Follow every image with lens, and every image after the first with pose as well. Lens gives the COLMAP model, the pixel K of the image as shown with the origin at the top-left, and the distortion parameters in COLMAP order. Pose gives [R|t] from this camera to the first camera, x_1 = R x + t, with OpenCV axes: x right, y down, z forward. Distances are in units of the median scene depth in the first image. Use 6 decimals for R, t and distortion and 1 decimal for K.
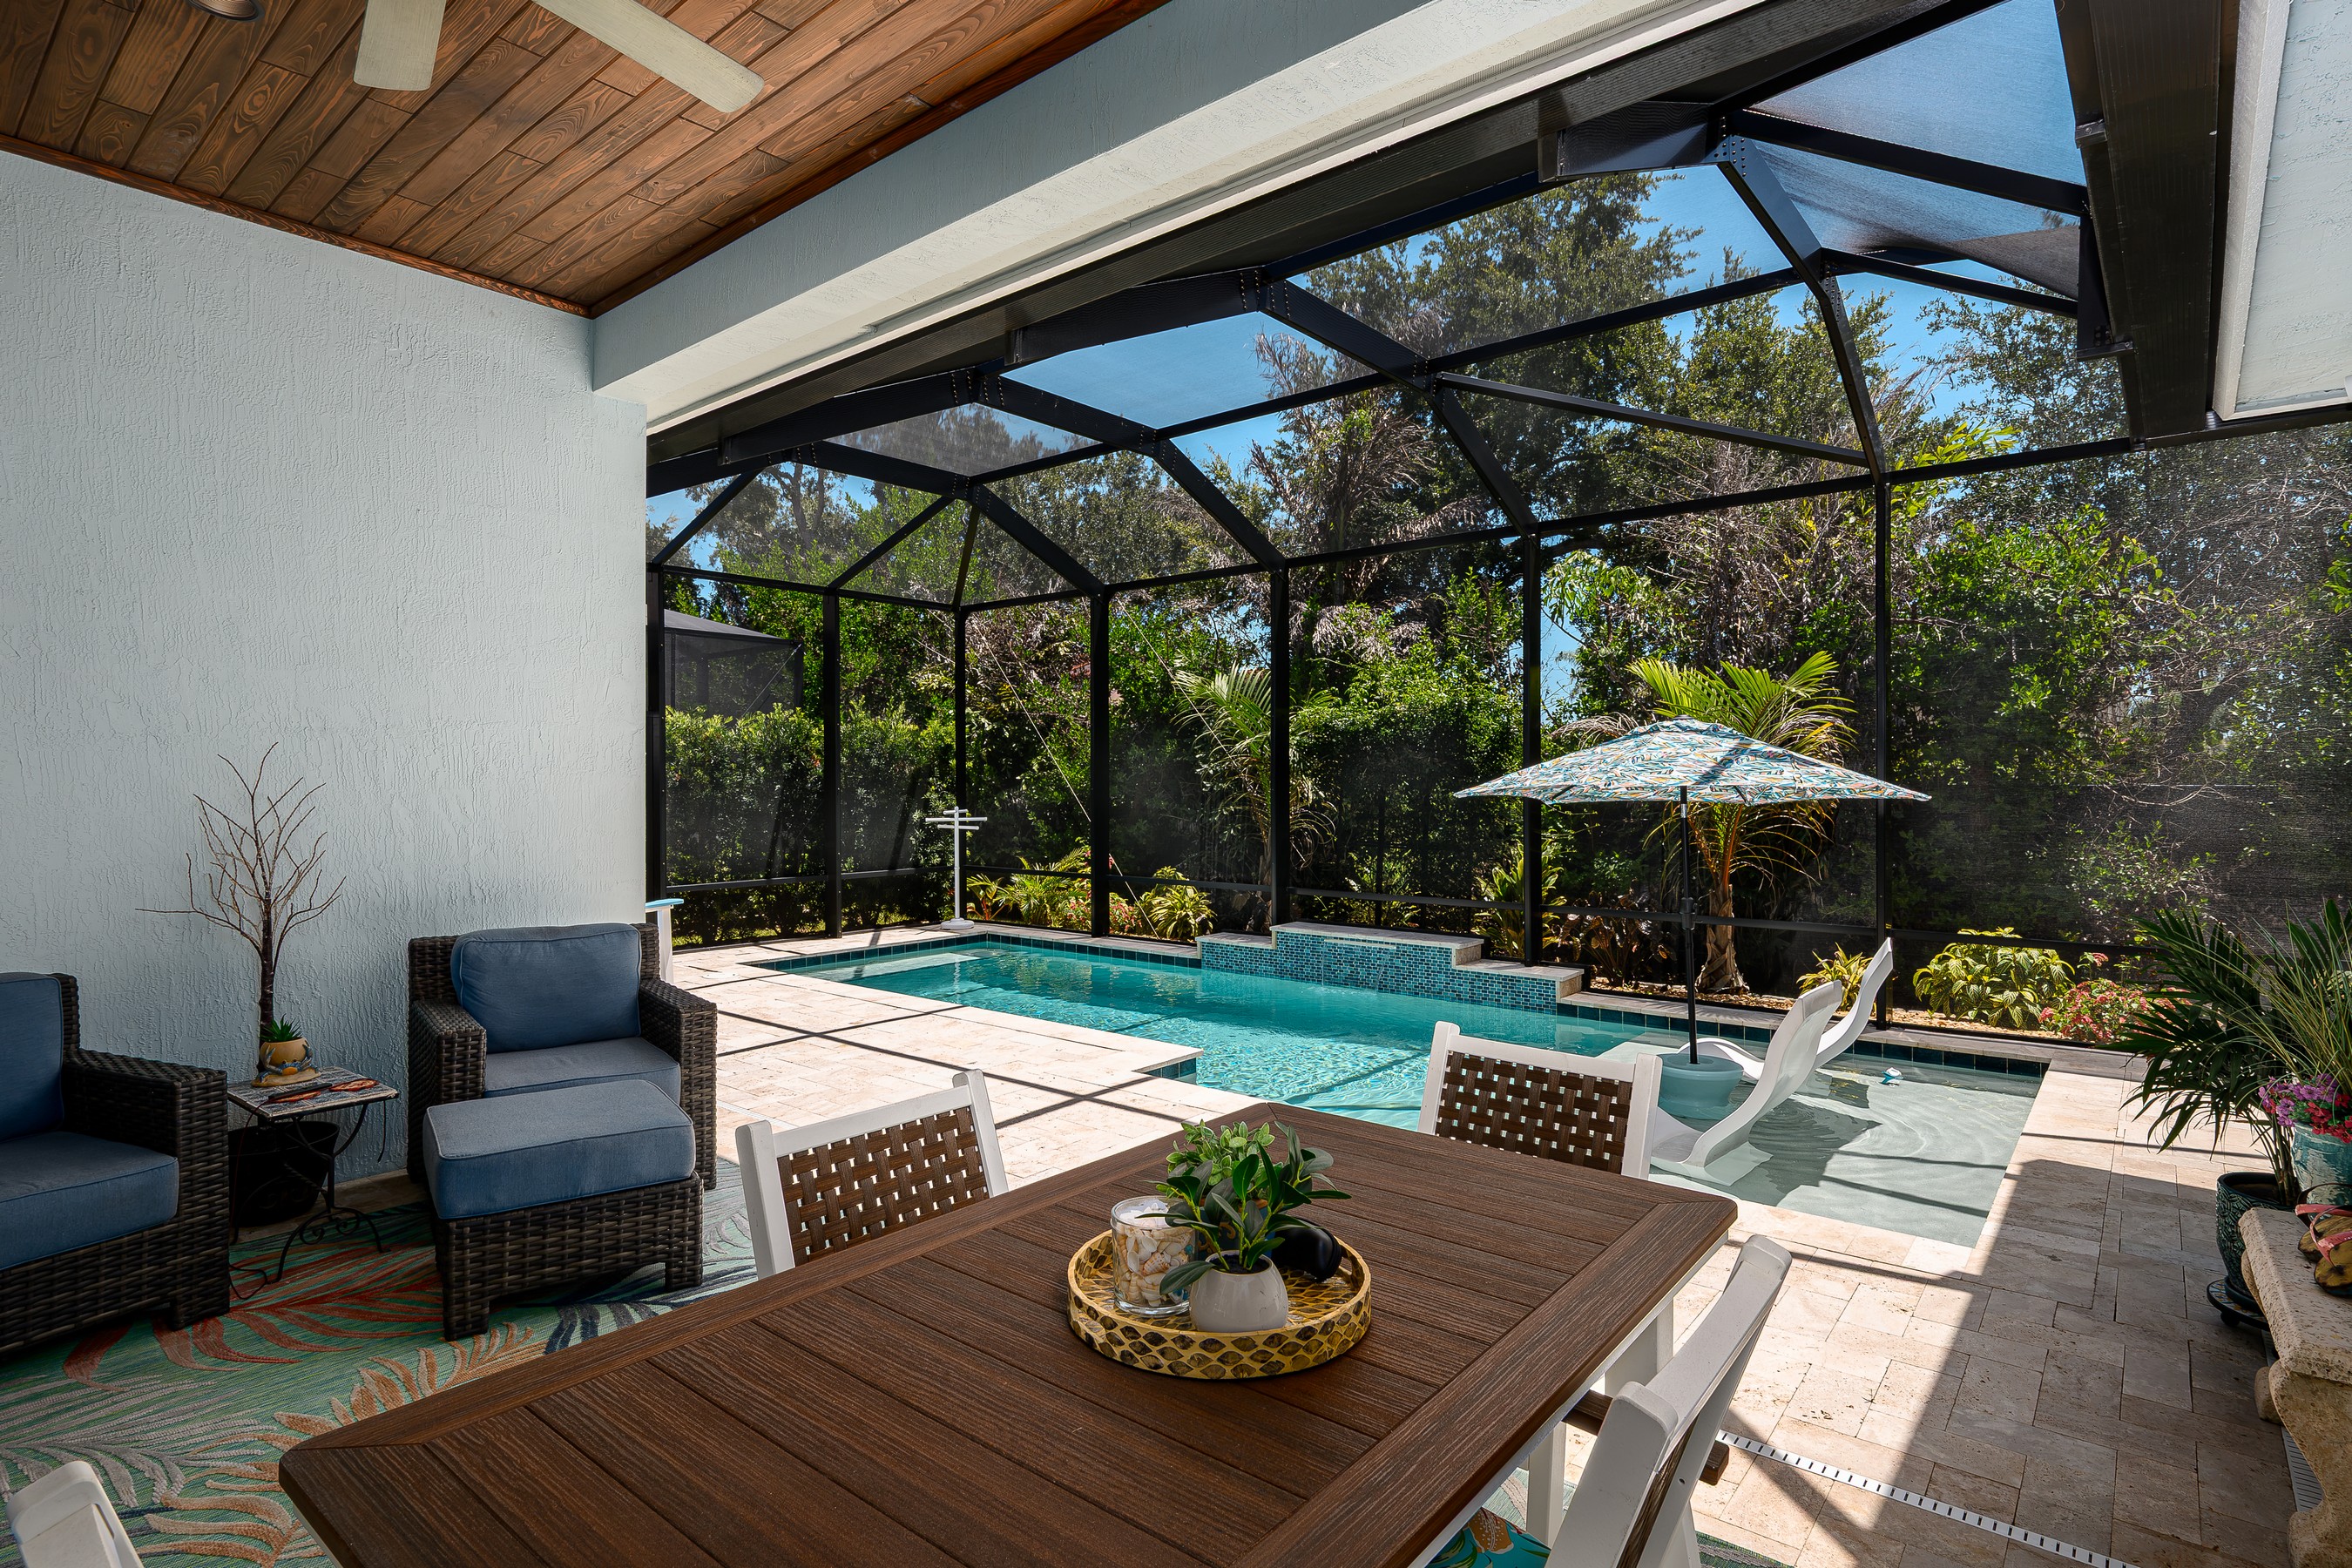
lens RADIAL K [[1175.1, 0, 1186.2], [0, 1175.1, 771.2], [0, 0, 1]] dist [-0.003817, -0.000686]
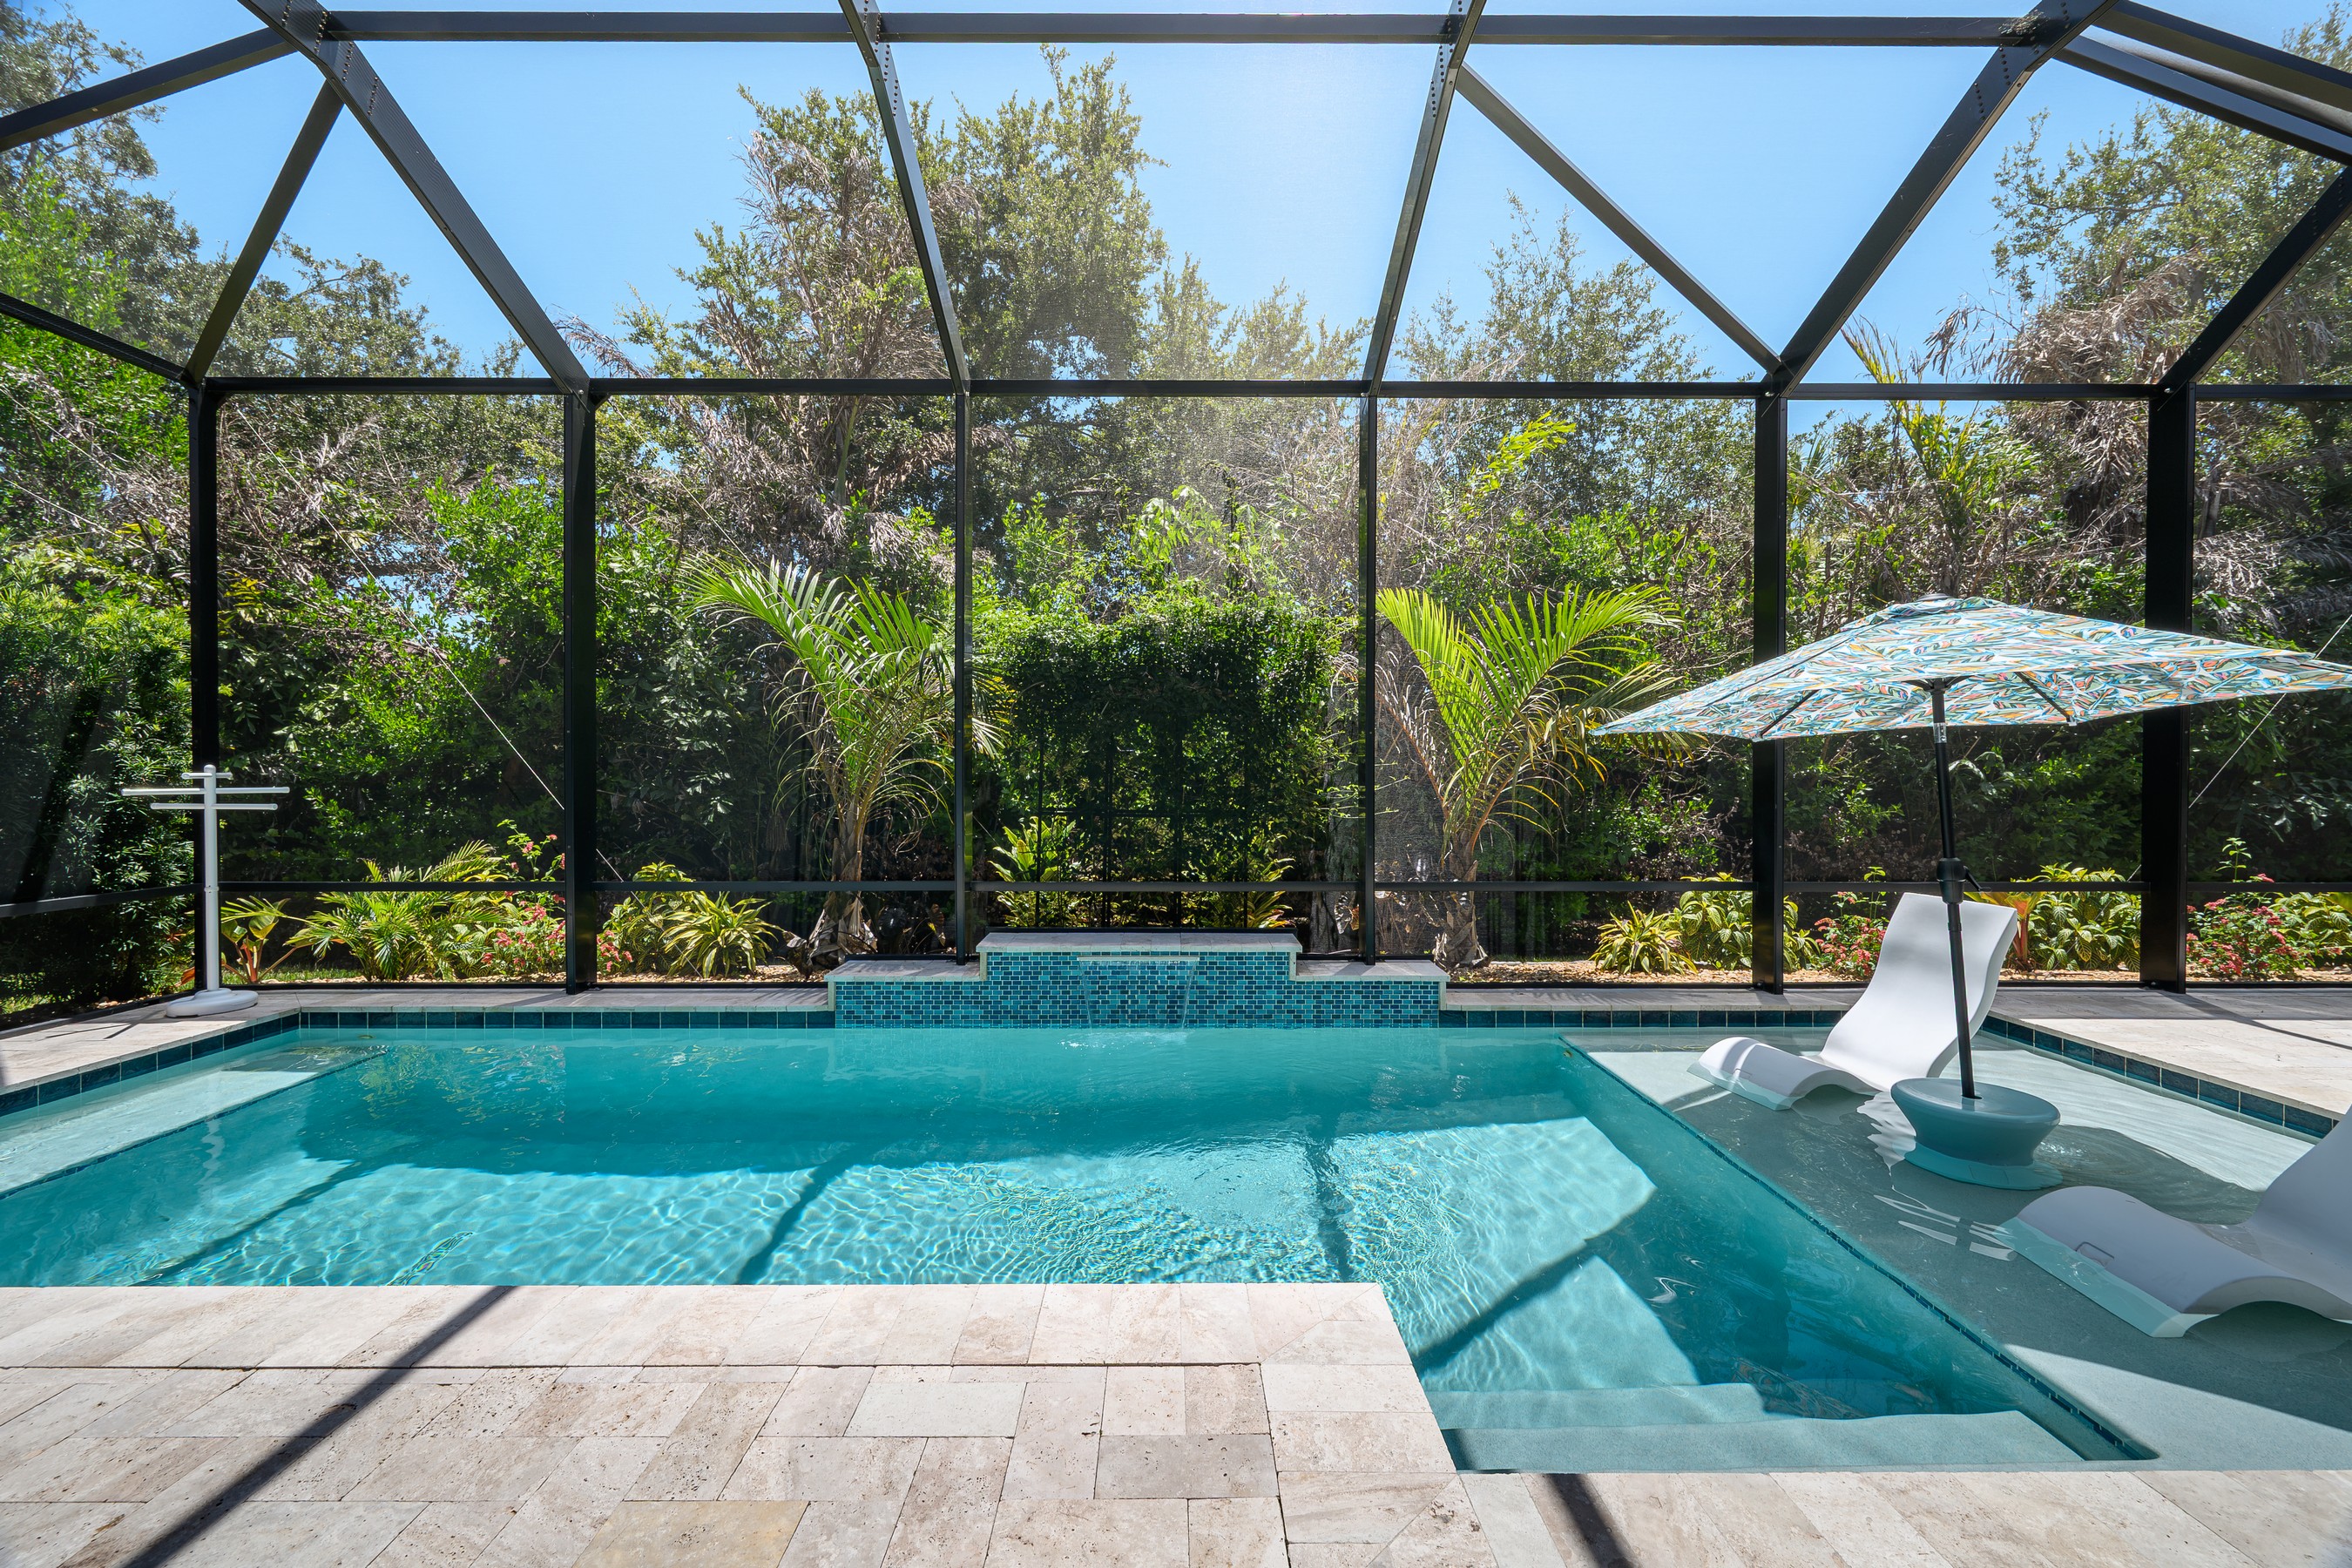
lens RADIAL K [[964.1, 0, 1176.0], [0, 964.1, 784.0], [0, 0, 1]] dist [-0.009581, 0.000043]
pose [[0.764794, -0.003367, 0.644266, -0.152210], [-0.006945, 0.999885, 0.013470, 0.031799], [-0.644238, -0.014777, 0.764683, 0.455257]]
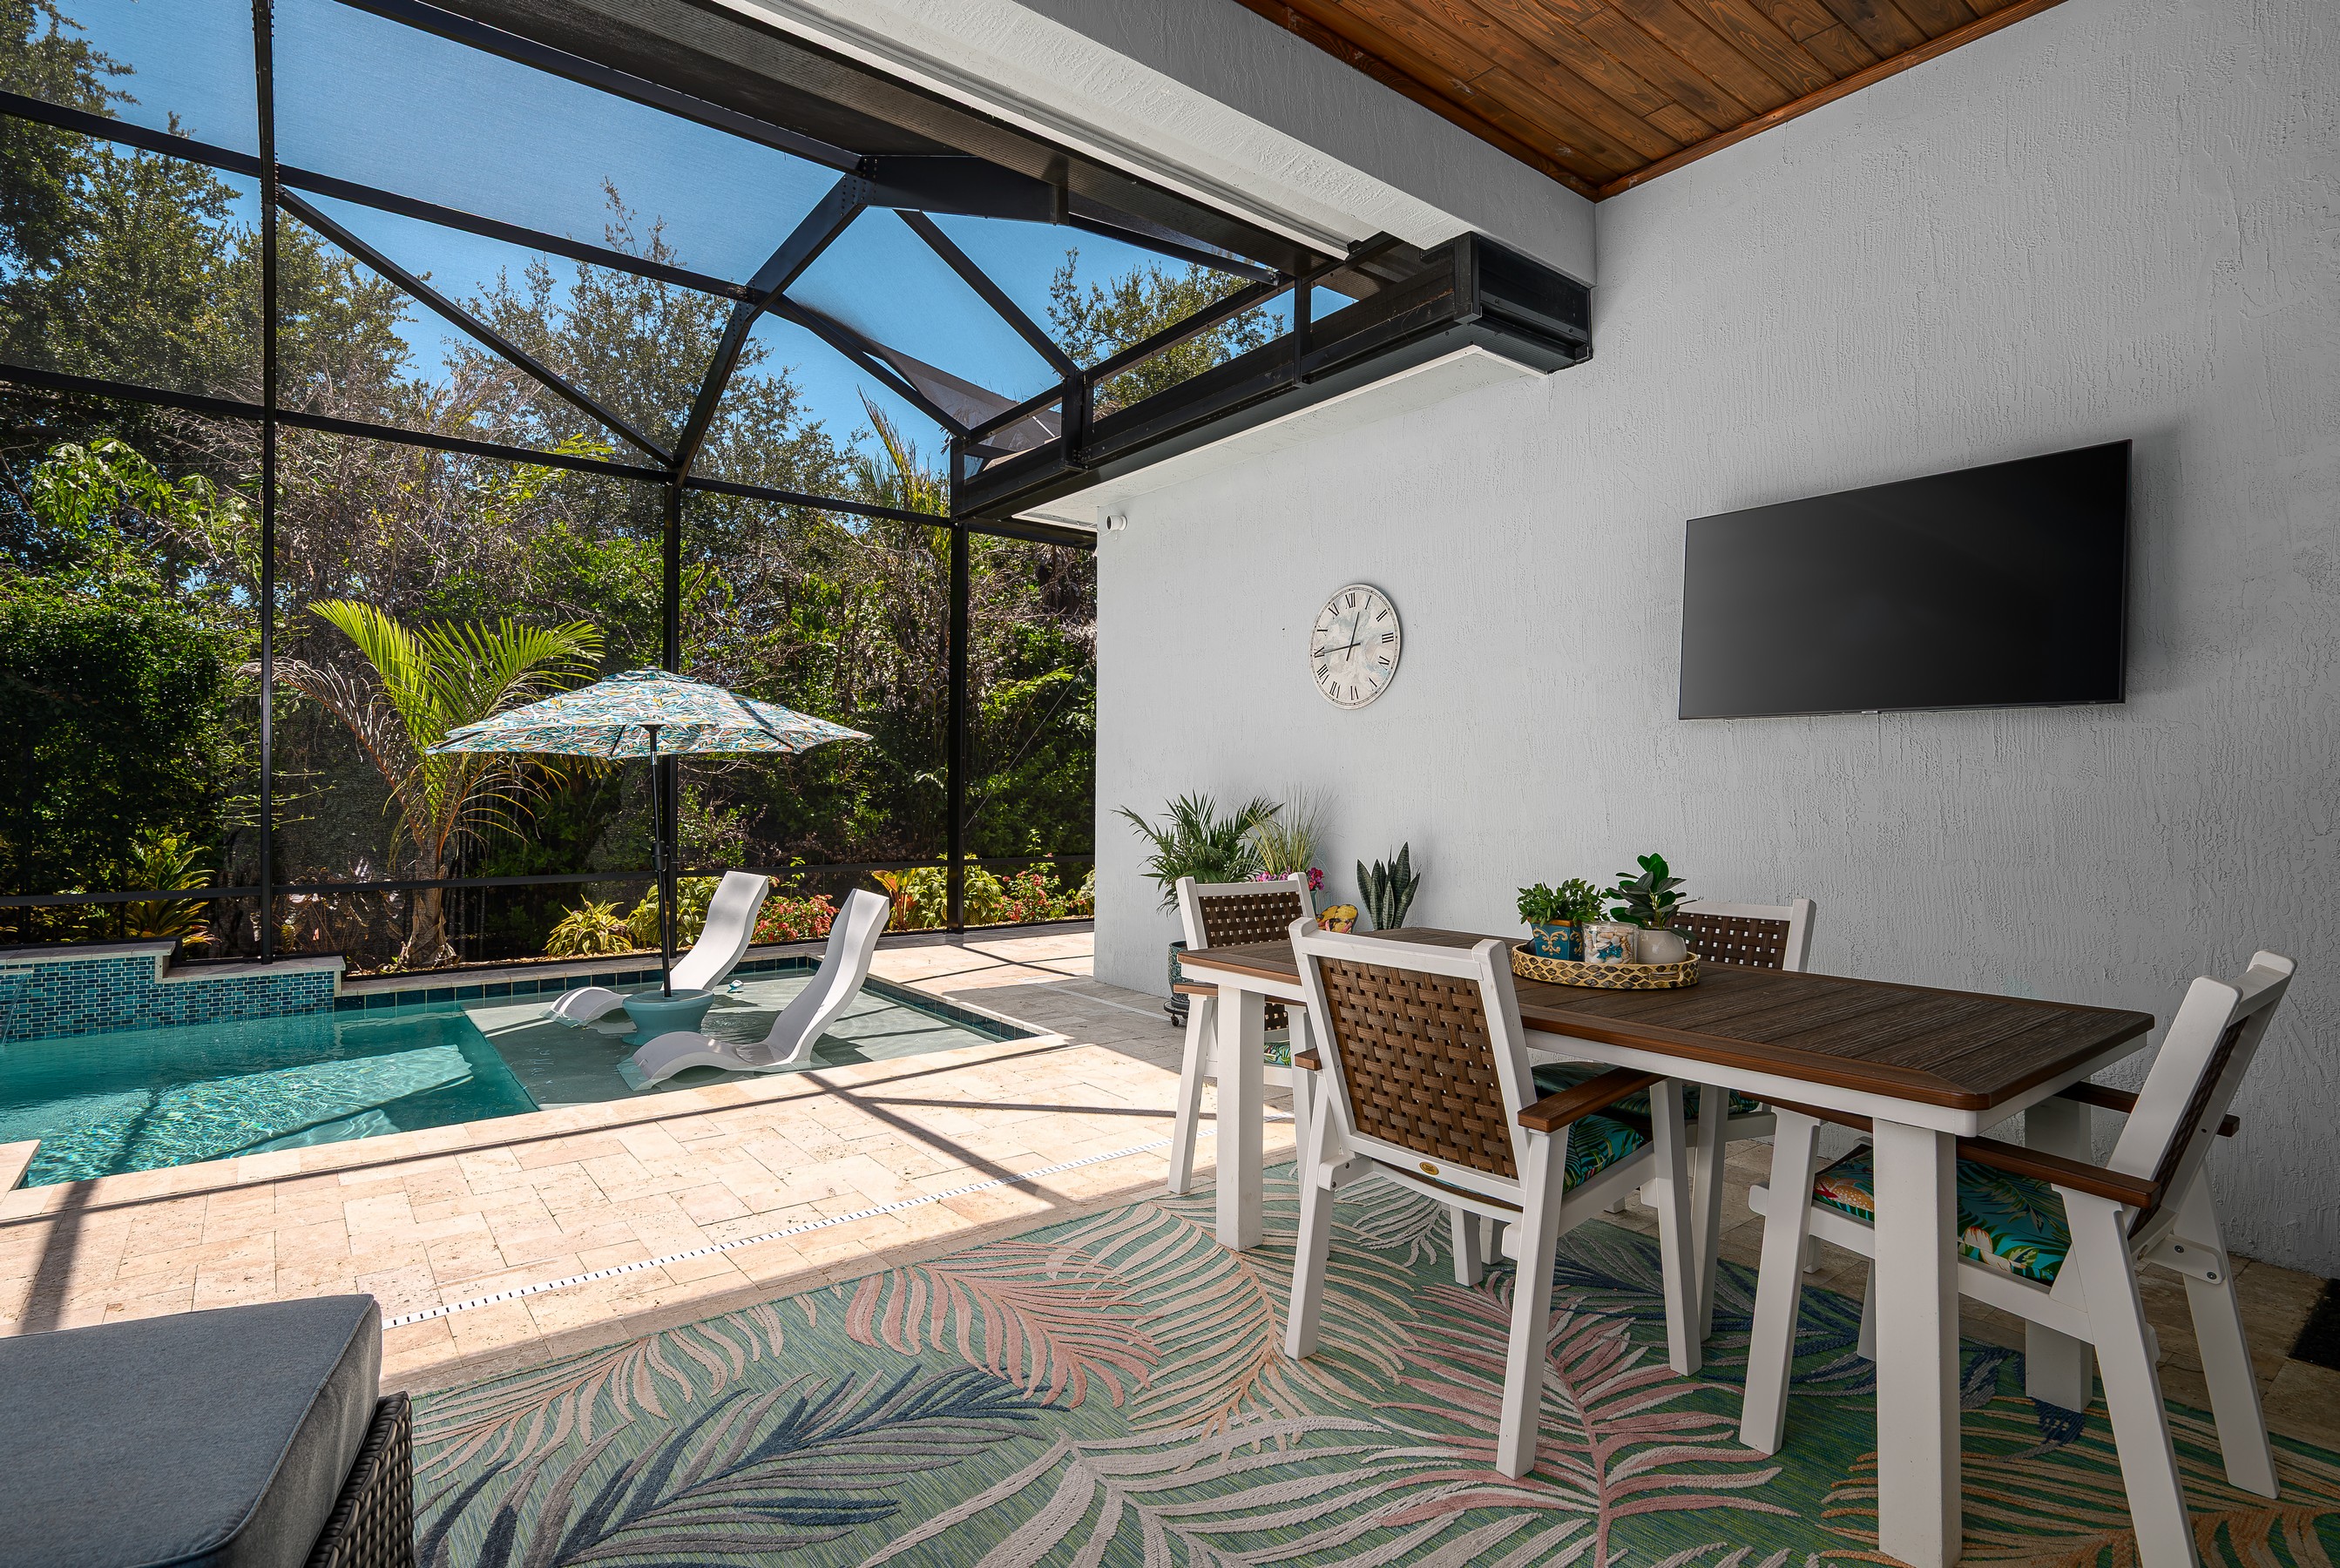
lens RADIAL K [[1166.0, 0, 1164.4], [0, 1166.0, 771.0], [0, 0, 1]] dist [0.003754, 0.001679]
pose [[0.213931, 0.014959, 0.976734, -0.266373], [-0.013428, 0.999833, -0.012372, 0.027728], [-0.976756, -0.010469, 0.214096, 0.176941]]
